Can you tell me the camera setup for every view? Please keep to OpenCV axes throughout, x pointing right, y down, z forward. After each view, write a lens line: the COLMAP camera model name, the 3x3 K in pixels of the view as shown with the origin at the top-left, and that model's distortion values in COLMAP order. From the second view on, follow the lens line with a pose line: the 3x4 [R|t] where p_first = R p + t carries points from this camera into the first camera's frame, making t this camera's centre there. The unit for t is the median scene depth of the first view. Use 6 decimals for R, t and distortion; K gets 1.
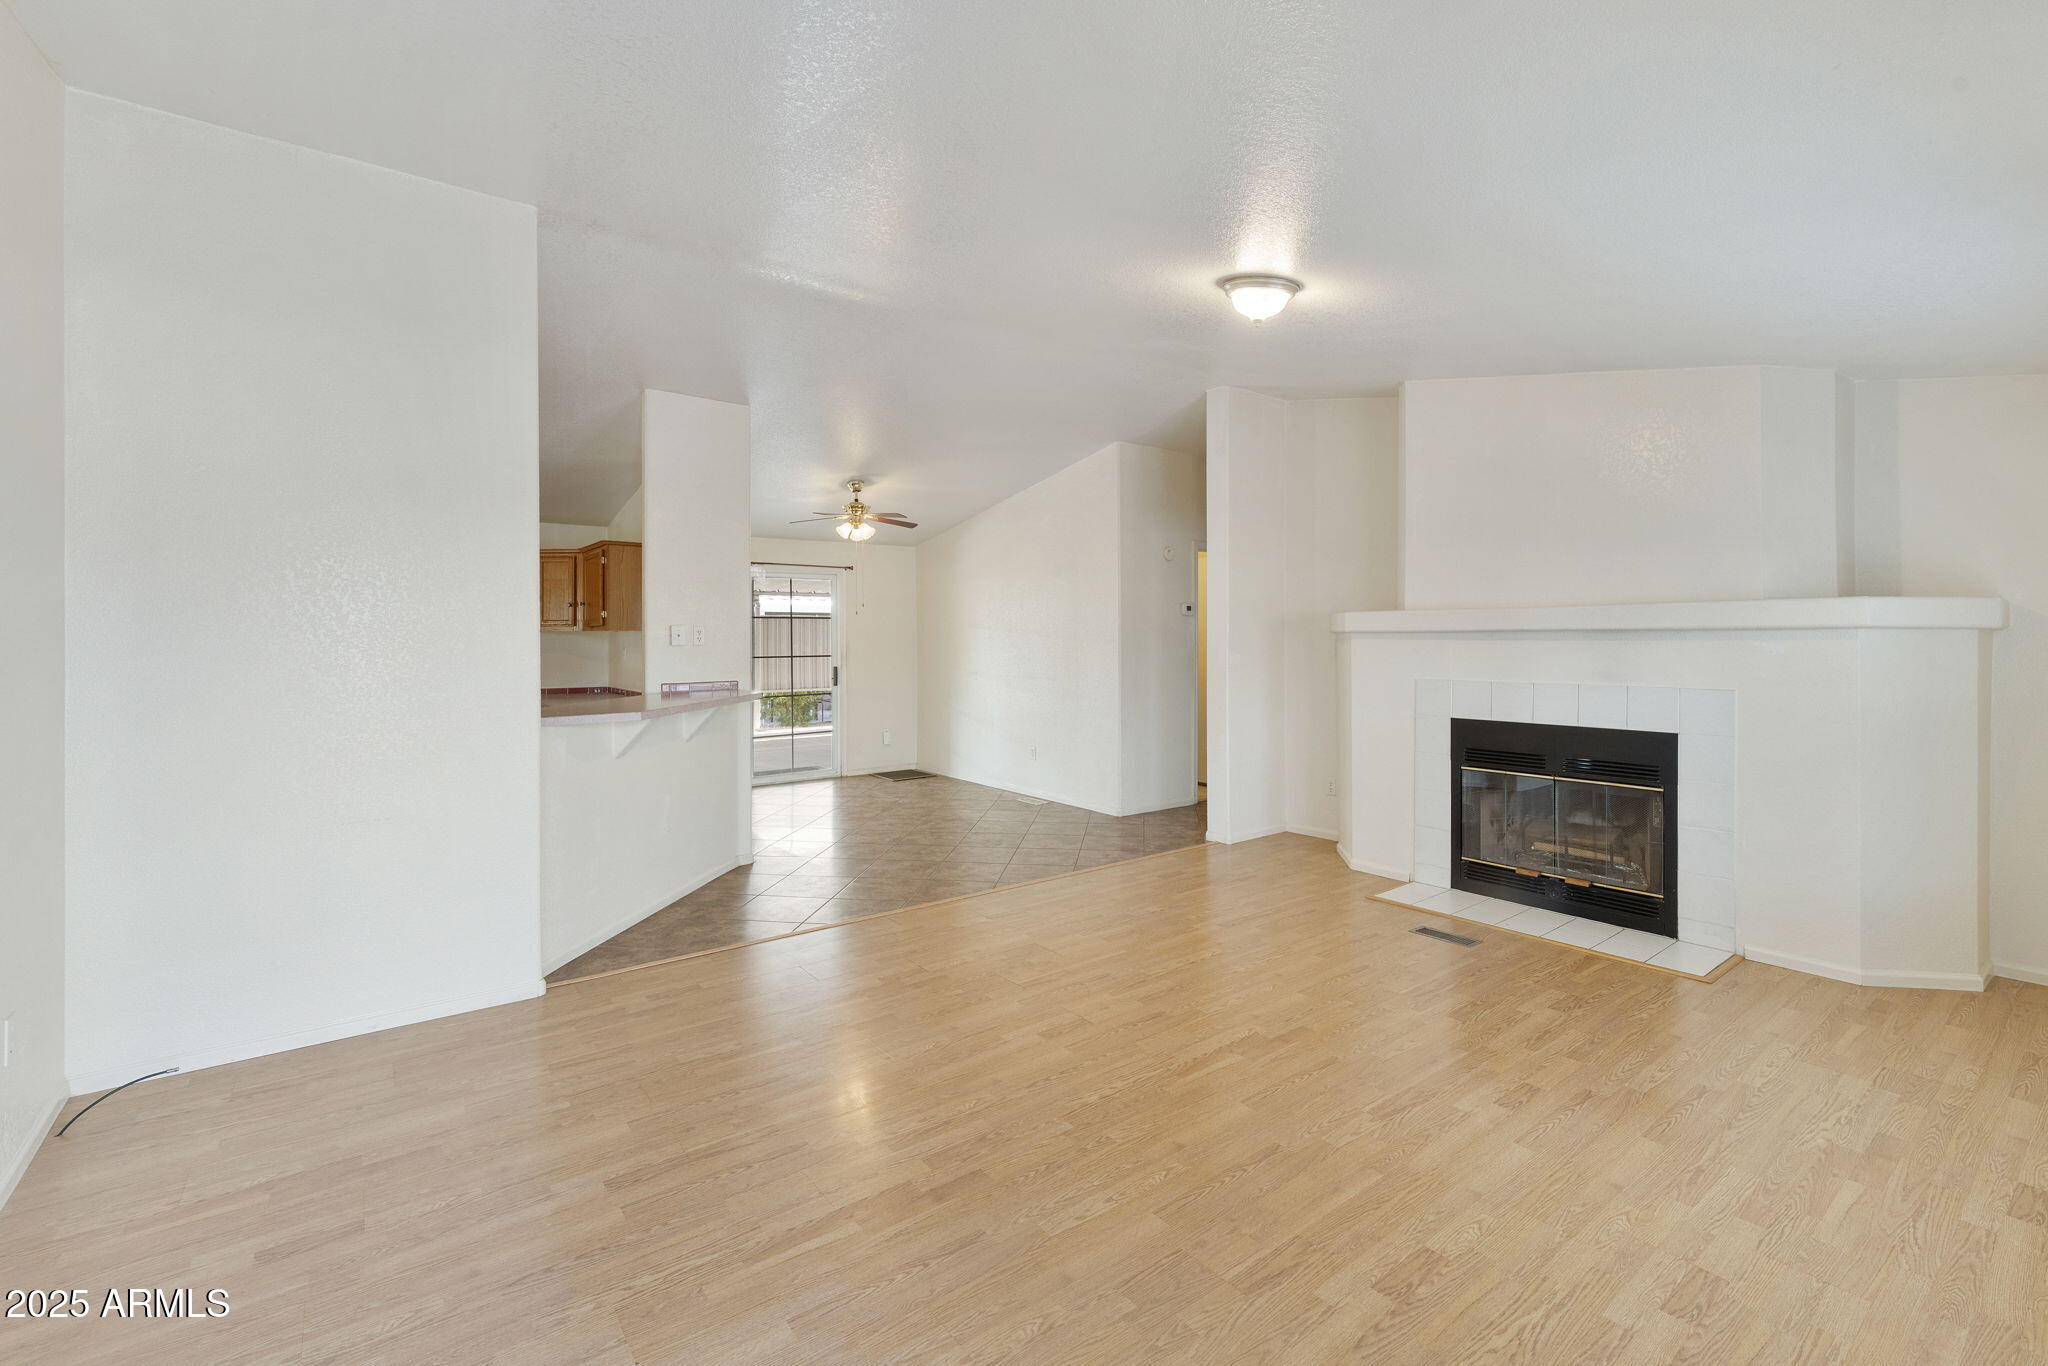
lens RADIAL K [[881.5, 0, 1045.2], [0, 881.5, 637.6], [0, 0, 1]] dist [-0.000203, -0.001175]
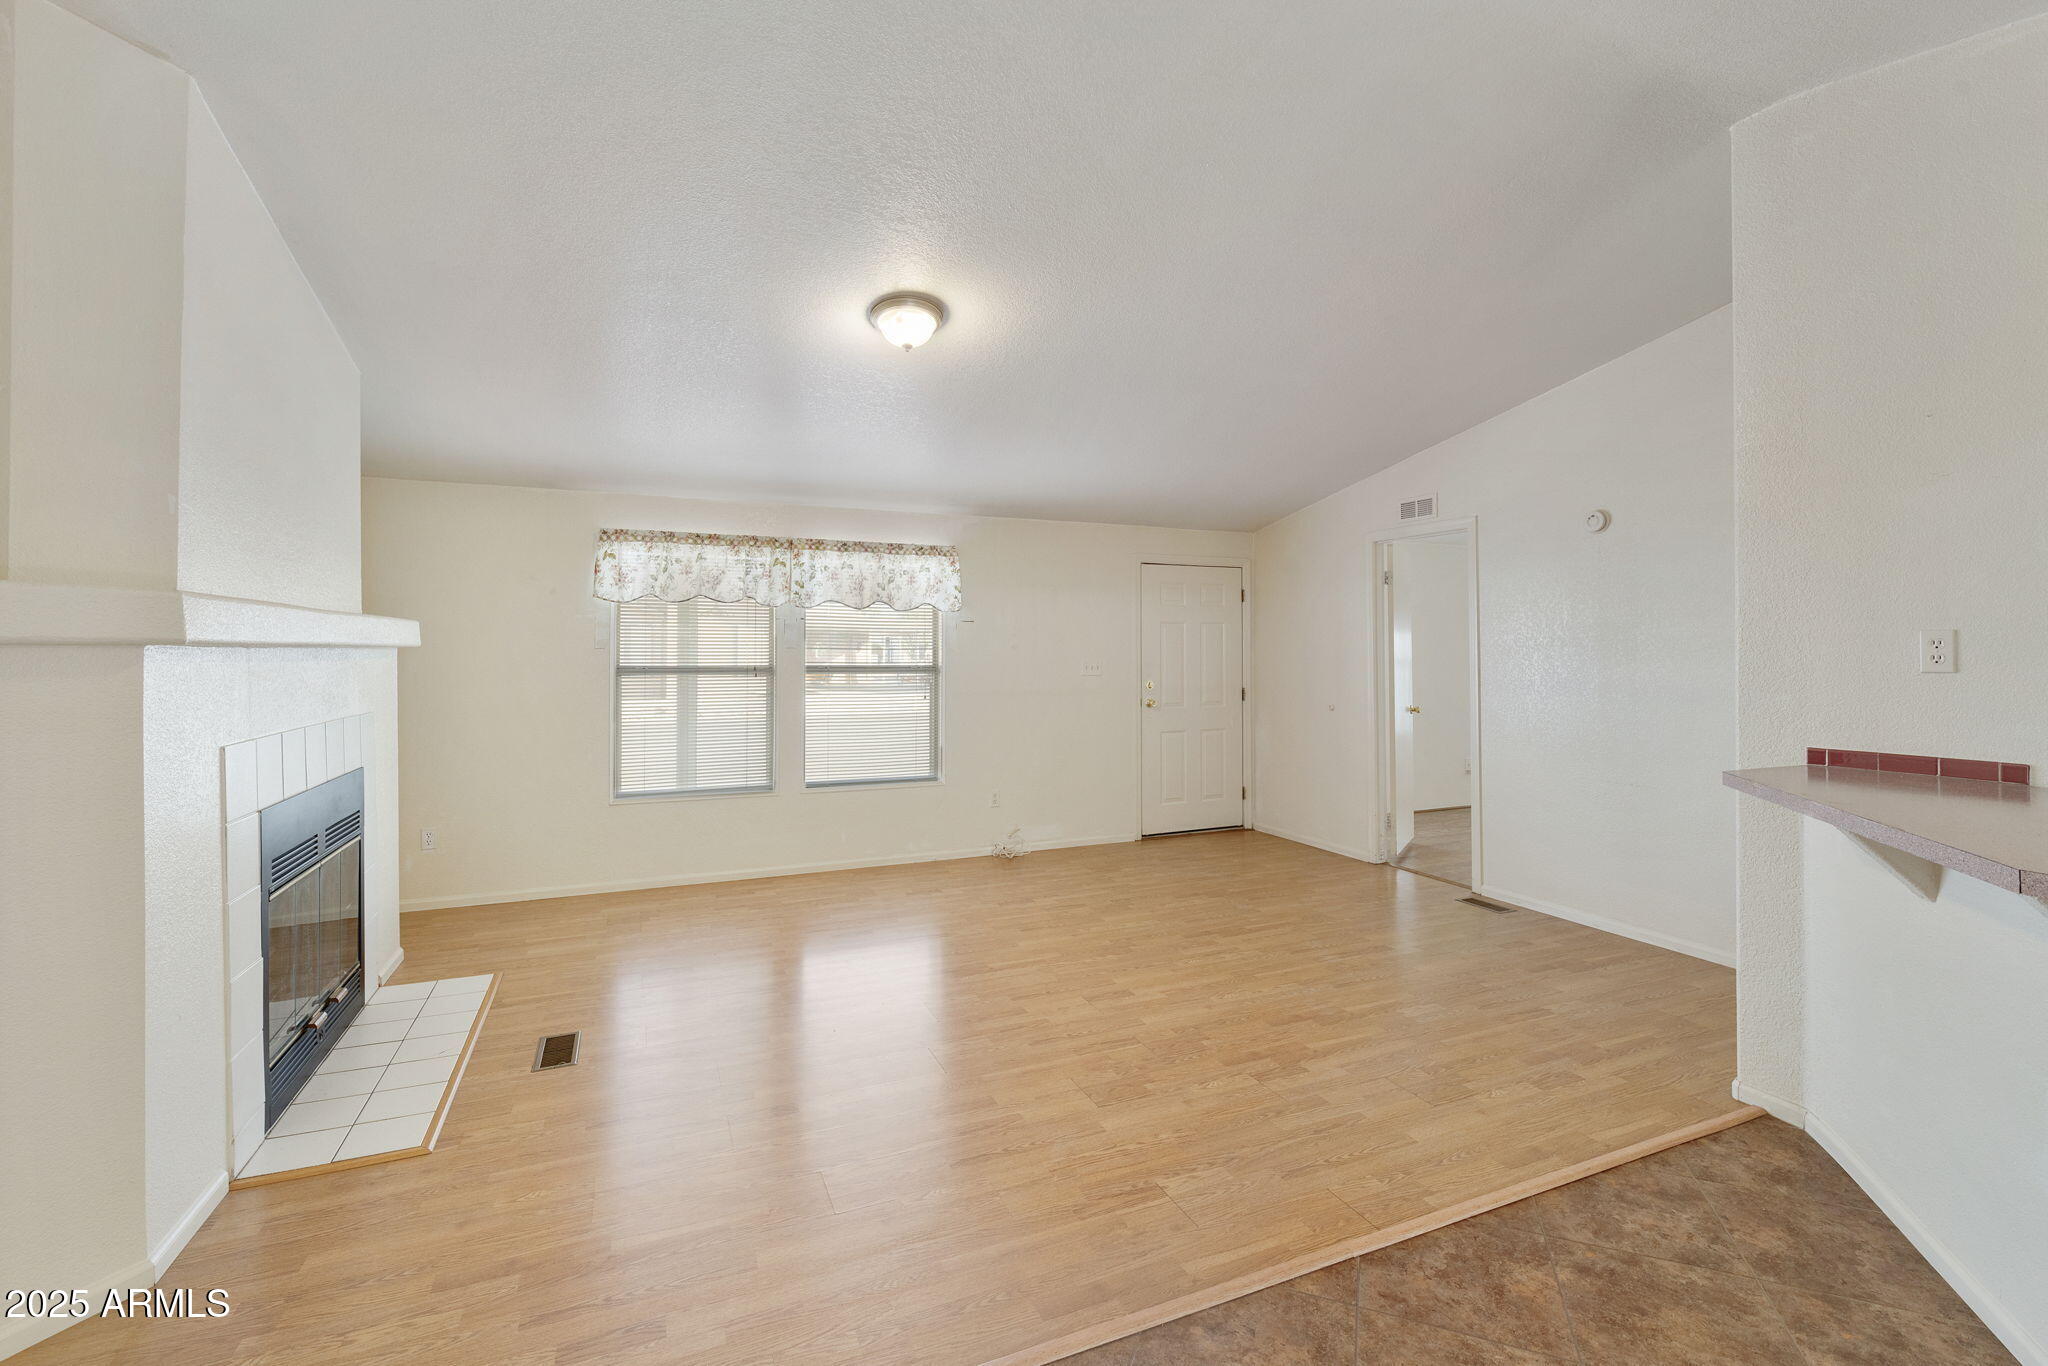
lens RADIAL K [[881.5, 0, 1021.3], [0, 881.5, 671.8], [0, 0, 1]] dist [-0.000203, -0.001175]
pose [[-0.964724, -0.004719, 0.263220, -0.127459], [0.001099, 0.999758, 0.021952, -0.001659], [-0.263260, 0.021467, -0.964486, 1.626548]]
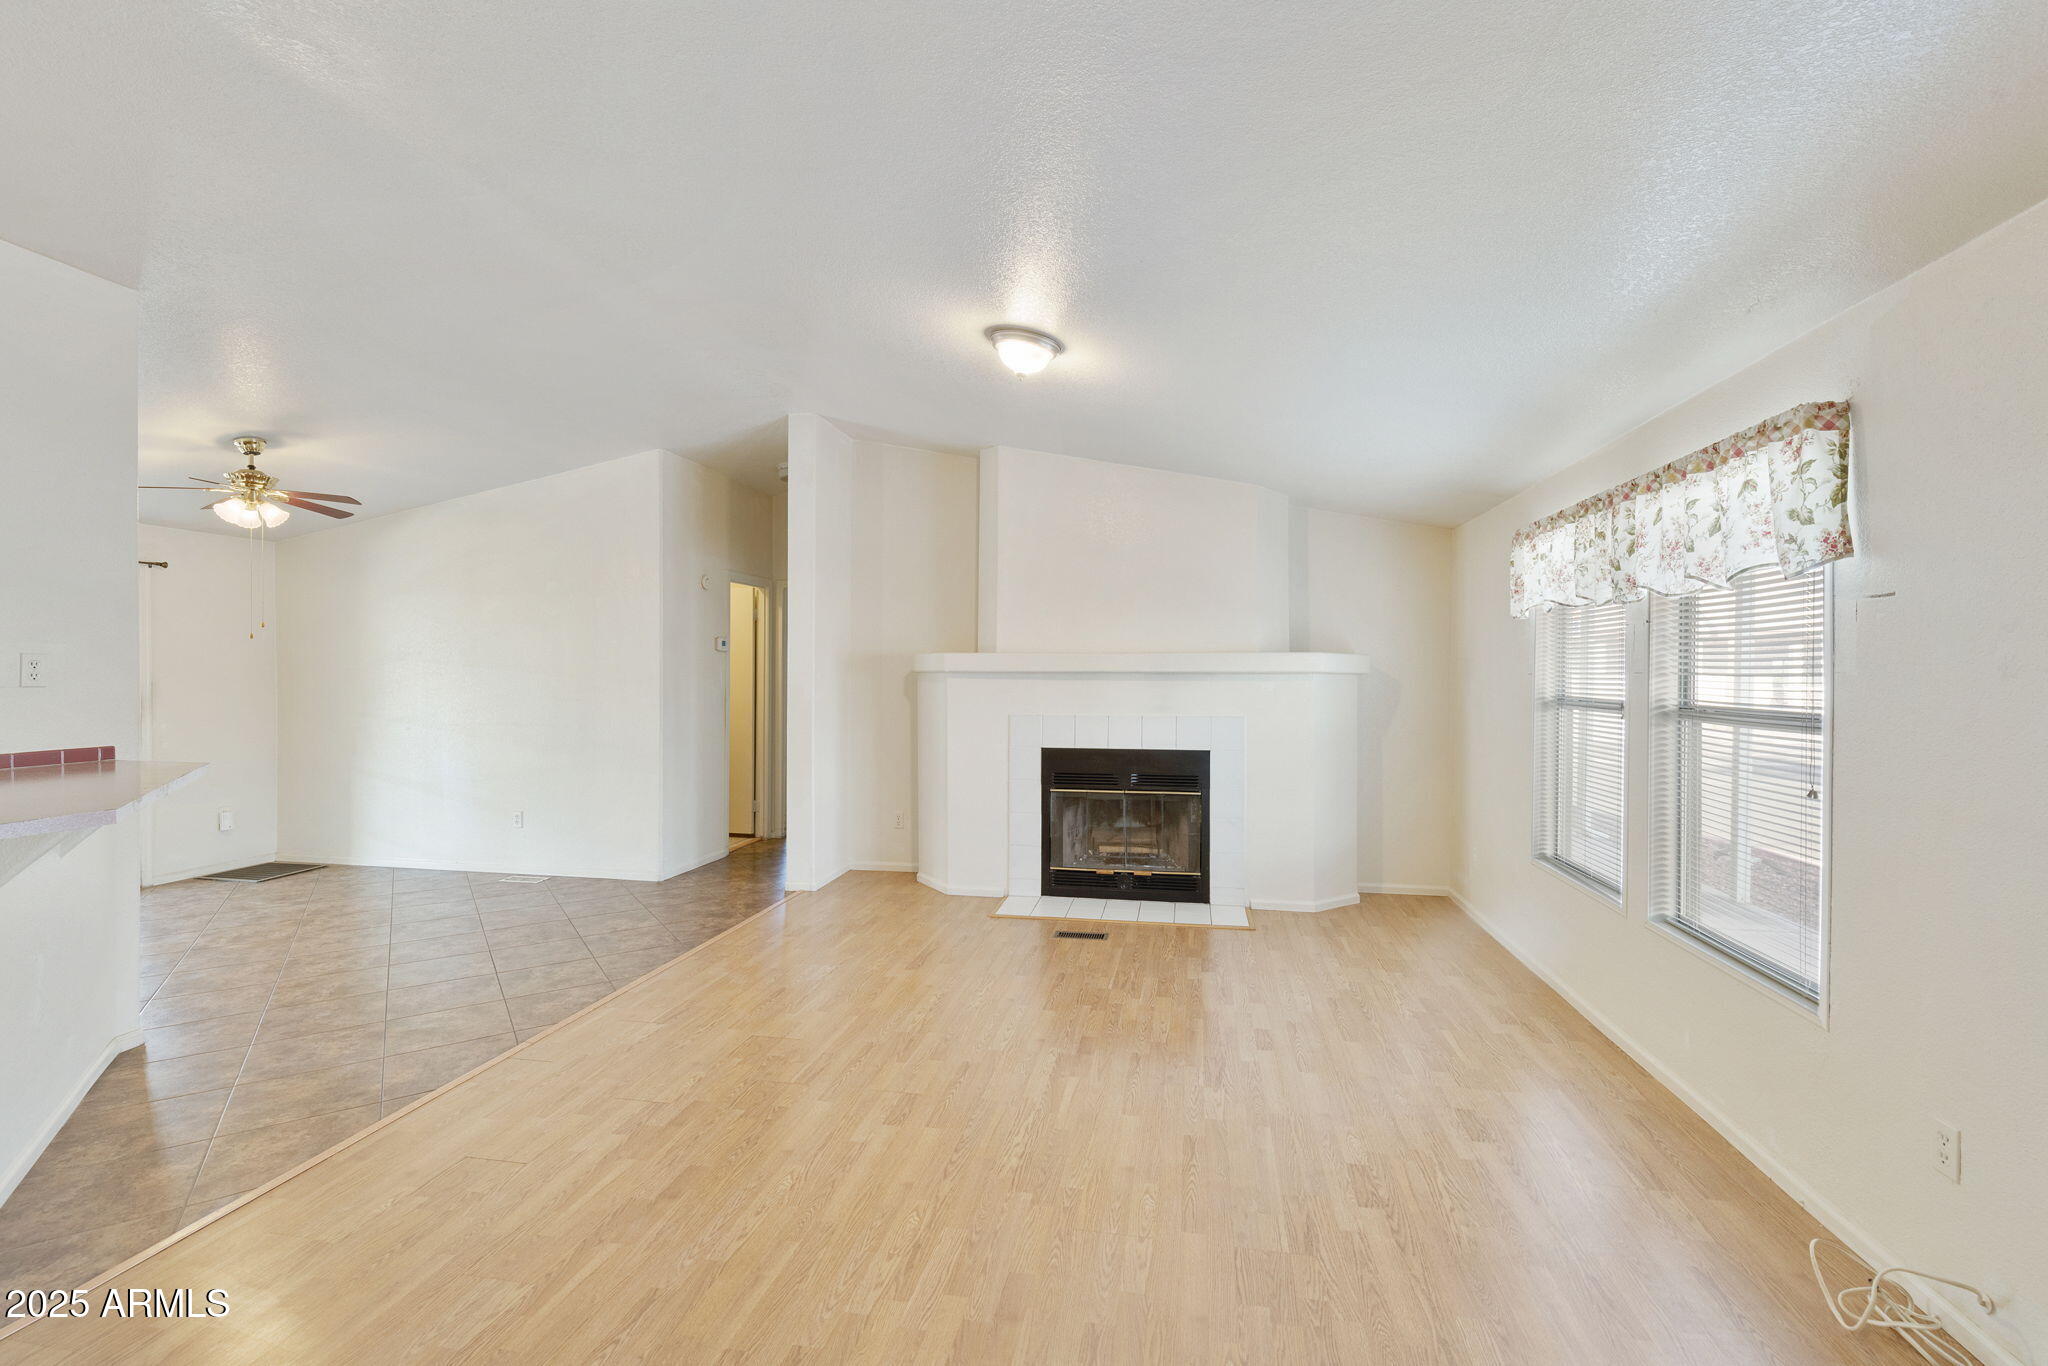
lens RADIAL K [[881.5, 0, 1035.4], [0, 881.5, 684.4], [0, 0, 1]] dist [-0.000203, -0.001175]
pose [[0.743600, -0.002830, 0.668619, -0.371250], [-0.007092, 0.999901, 0.012119, -0.006539], [-0.668587, -0.013753, 0.743506, 0.179814]]
